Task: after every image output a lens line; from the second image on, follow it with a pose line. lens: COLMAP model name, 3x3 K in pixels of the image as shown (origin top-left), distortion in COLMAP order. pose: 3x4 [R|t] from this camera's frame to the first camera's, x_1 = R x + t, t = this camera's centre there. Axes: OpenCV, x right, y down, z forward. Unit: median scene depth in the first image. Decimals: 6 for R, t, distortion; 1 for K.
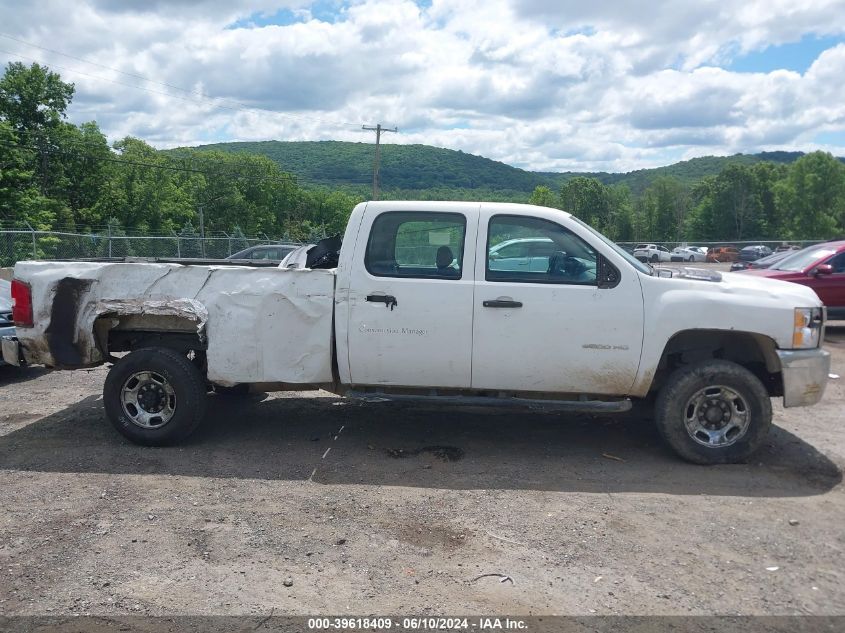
lens RADIAL K [[671.4, 0, 421.3], [0, 671.4, 310.8], [0, 0, 1]] dist [0.028597, -0.043881]
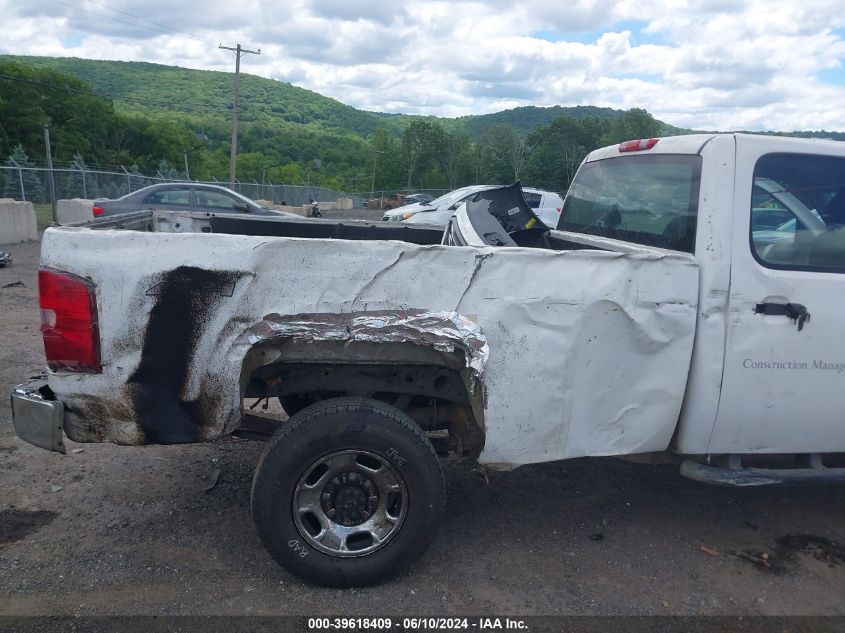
lens RADIAL K [[671.4, 0, 427.1], [0, 671.4, 316.5], [0, 0, 1]] dist [0.028597, -0.043881]
pose [[0.968579, -0.012790, 0.248376, -0.476658], [-0.010771, 0.995583, 0.093269, -0.060387], [-0.248471, -0.093013, 0.964163, 0.503533]]
